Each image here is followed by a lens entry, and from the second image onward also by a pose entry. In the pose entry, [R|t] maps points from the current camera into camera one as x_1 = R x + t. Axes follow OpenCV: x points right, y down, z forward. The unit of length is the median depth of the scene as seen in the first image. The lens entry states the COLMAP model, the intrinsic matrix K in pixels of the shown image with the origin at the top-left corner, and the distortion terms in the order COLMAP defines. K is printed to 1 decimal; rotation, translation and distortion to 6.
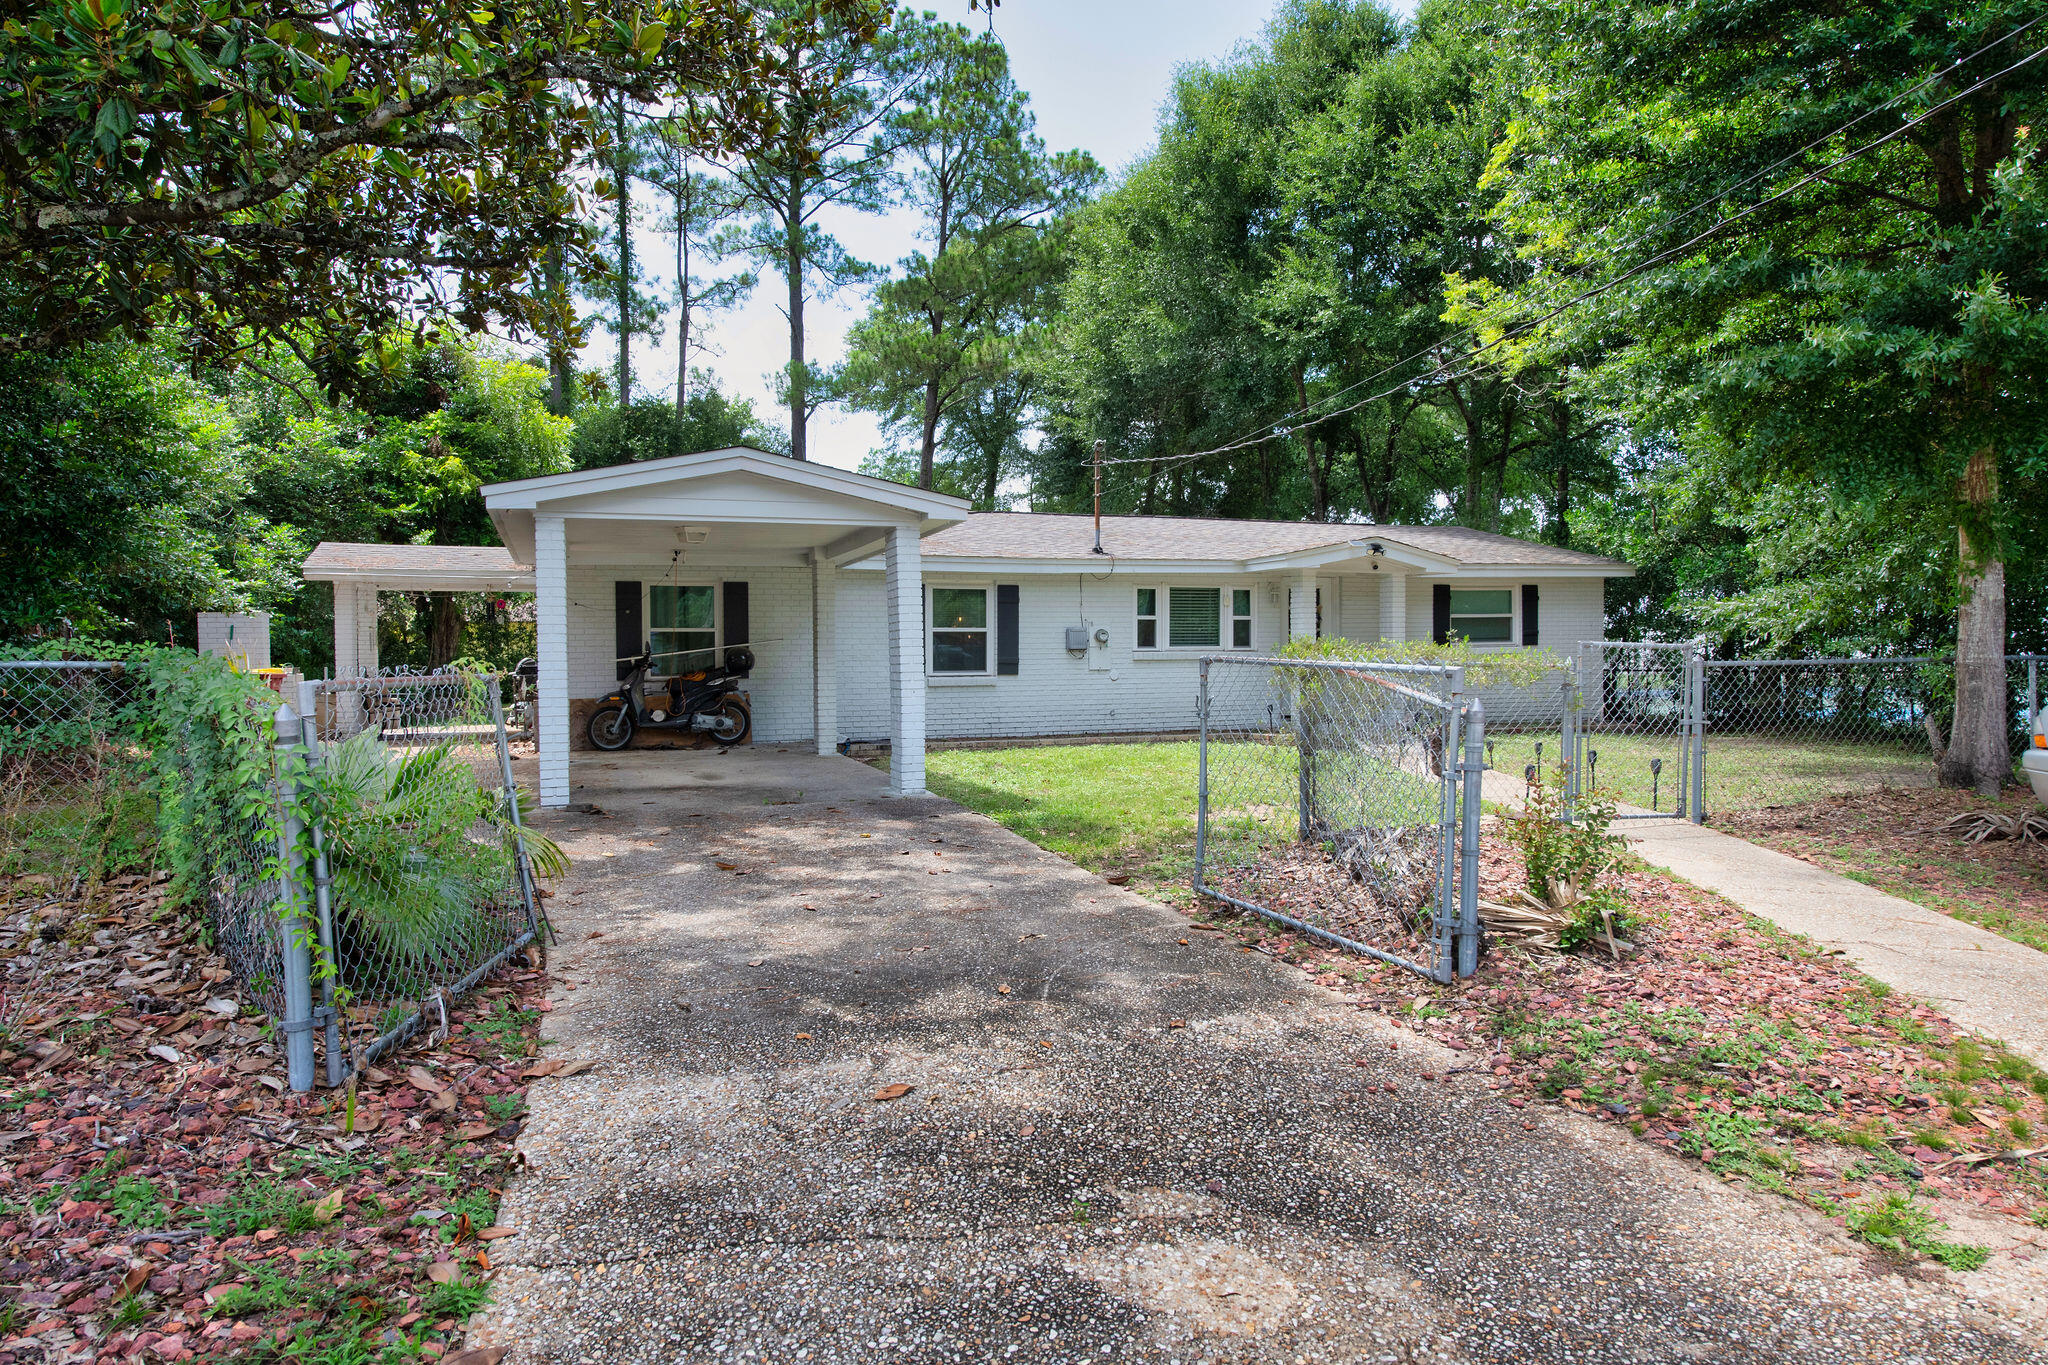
lens RADIAL K [[1337.6, 0, 1026.1], [0, 1337.6, 710.8], [0, 0, 1]] dist [-0.002129, 0.000009]
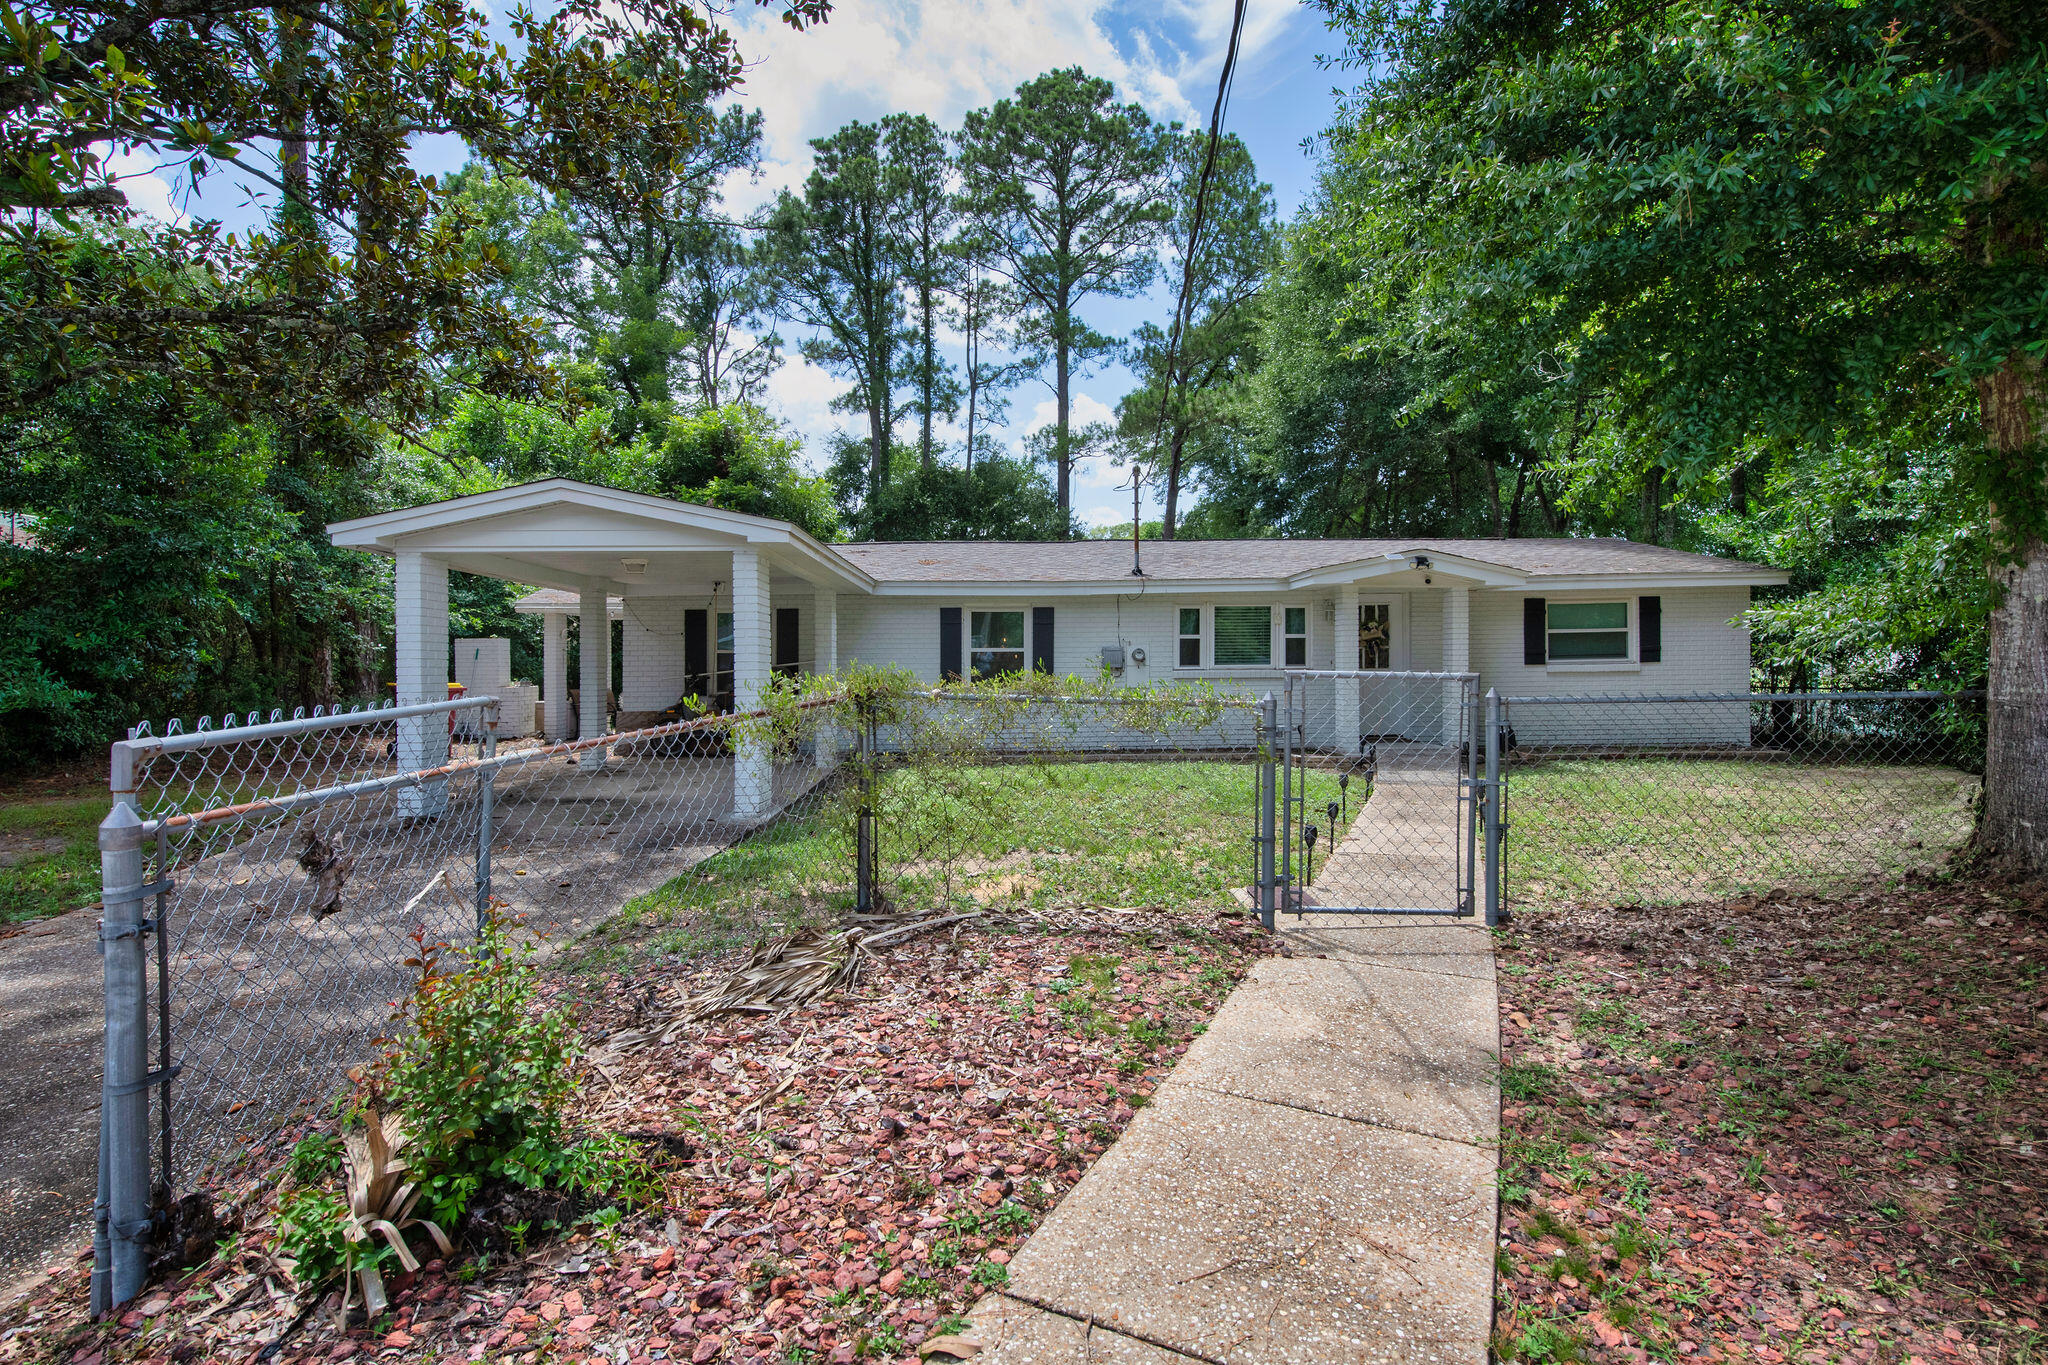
lens RADIAL K [[1060.7, 0, 1024.0], [0, 1060.7, 682.5], [0, 0, 1]] dist [0.015573, 0.000479]
pose [[0.948793, 0.004800, -0.315862, 0.201667], [-0.013003, 0.999631, -0.023869, -0.012456], [0.315631, 0.026754, 0.948505, 0.174823]]
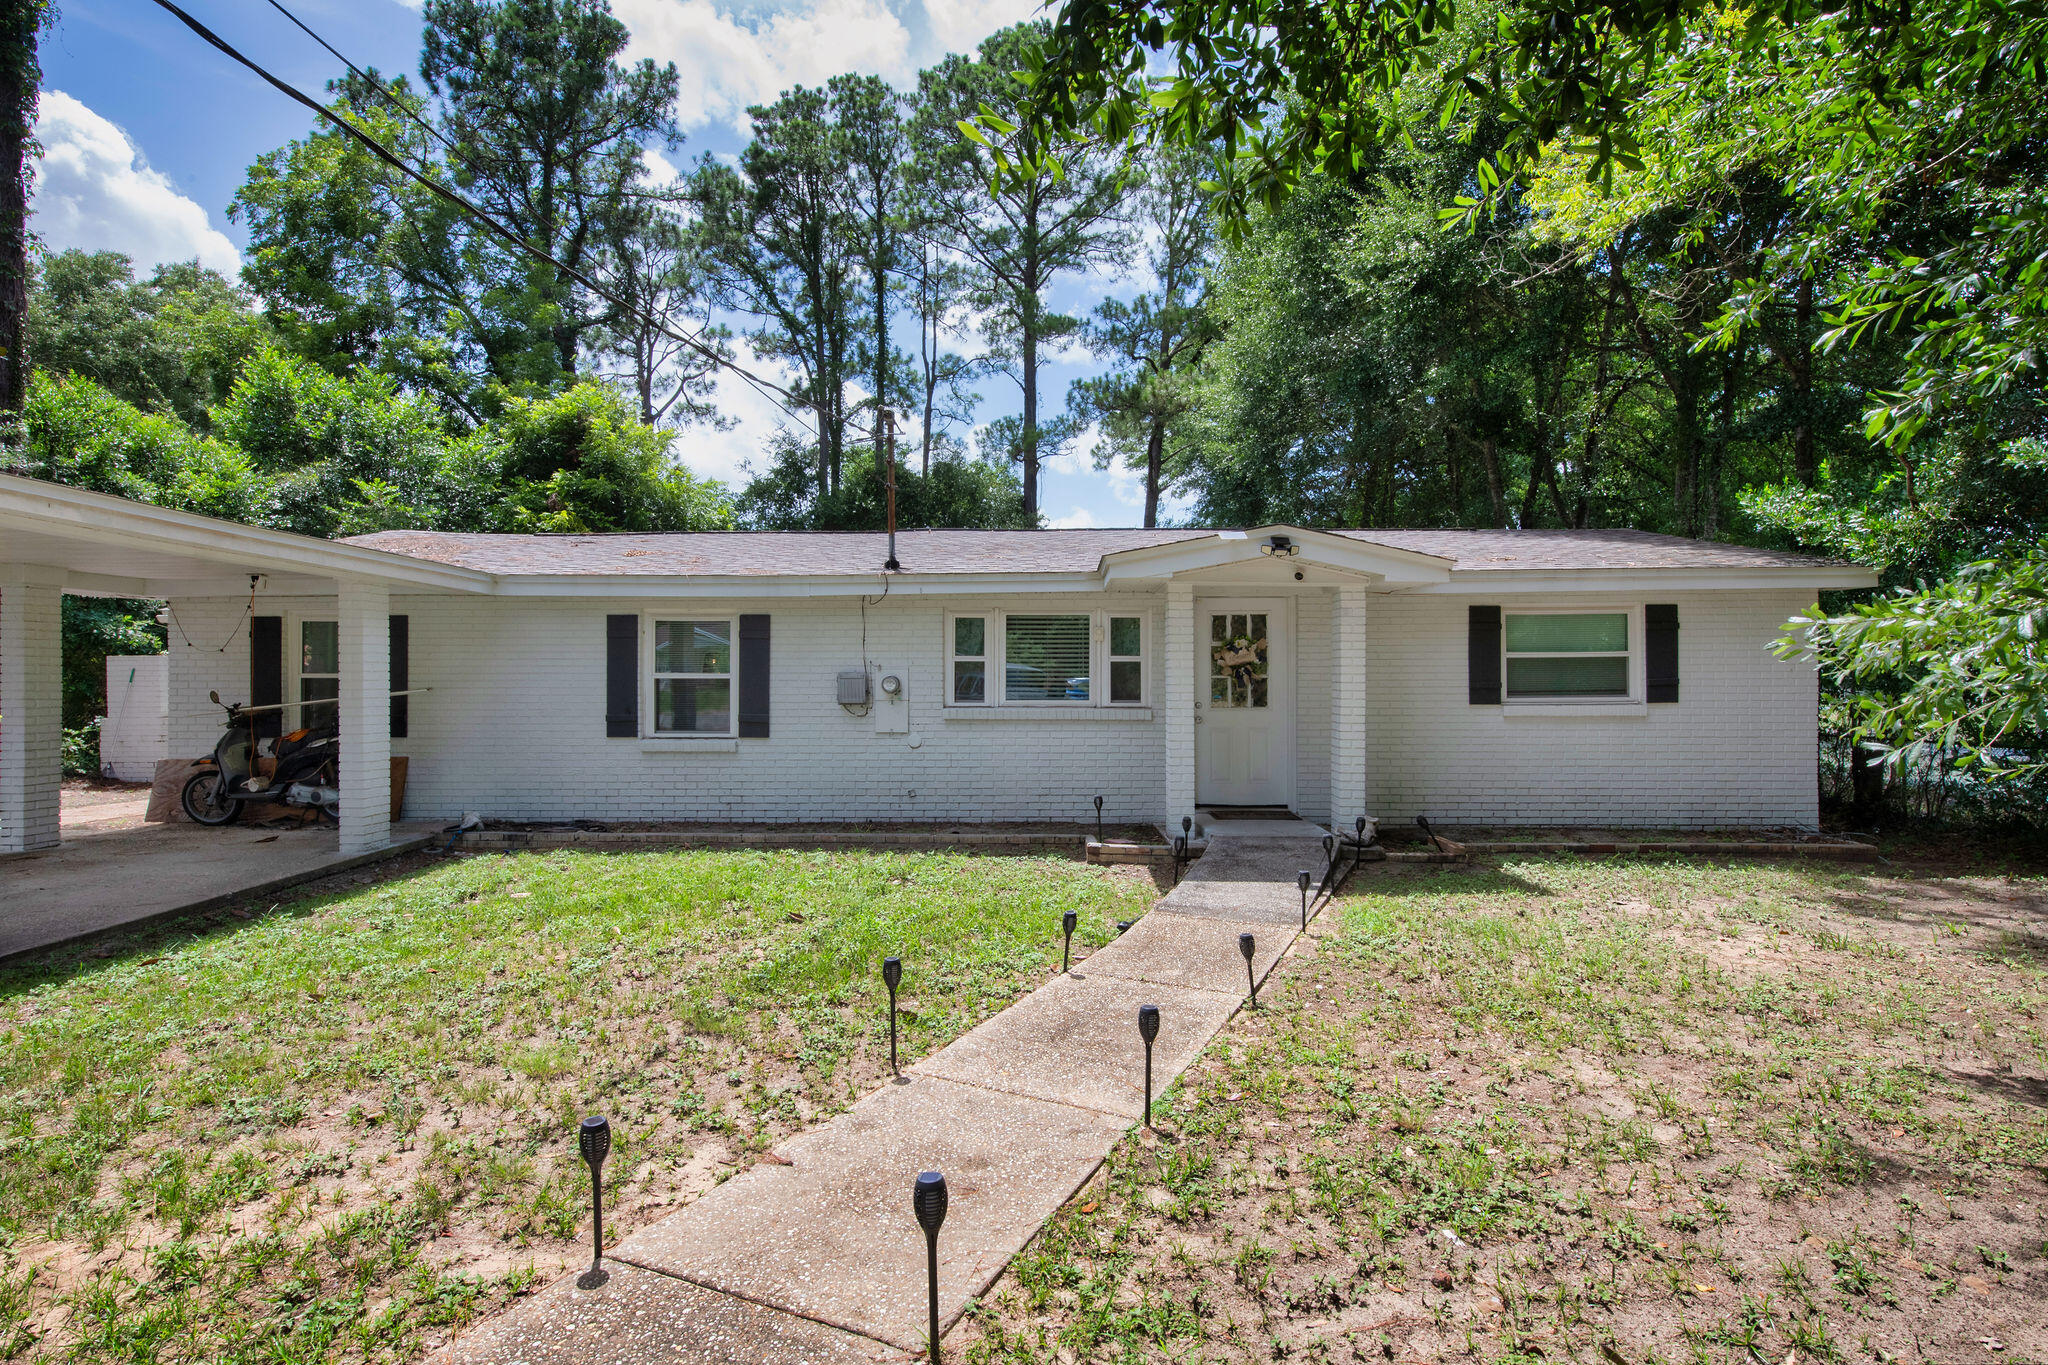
lens RADIAL K [[1060.7, 0, 1024.0], [0, 1060.7, 682.5], [0, 0, 1]] dist [0.015573, 0.000479]
pose [[0.928679, 0.006539, -0.370828, 0.287726], [-0.024678, 0.998718, -0.044193, -0.030019], [0.370064, 0.050193, 0.927649, 0.445008]]
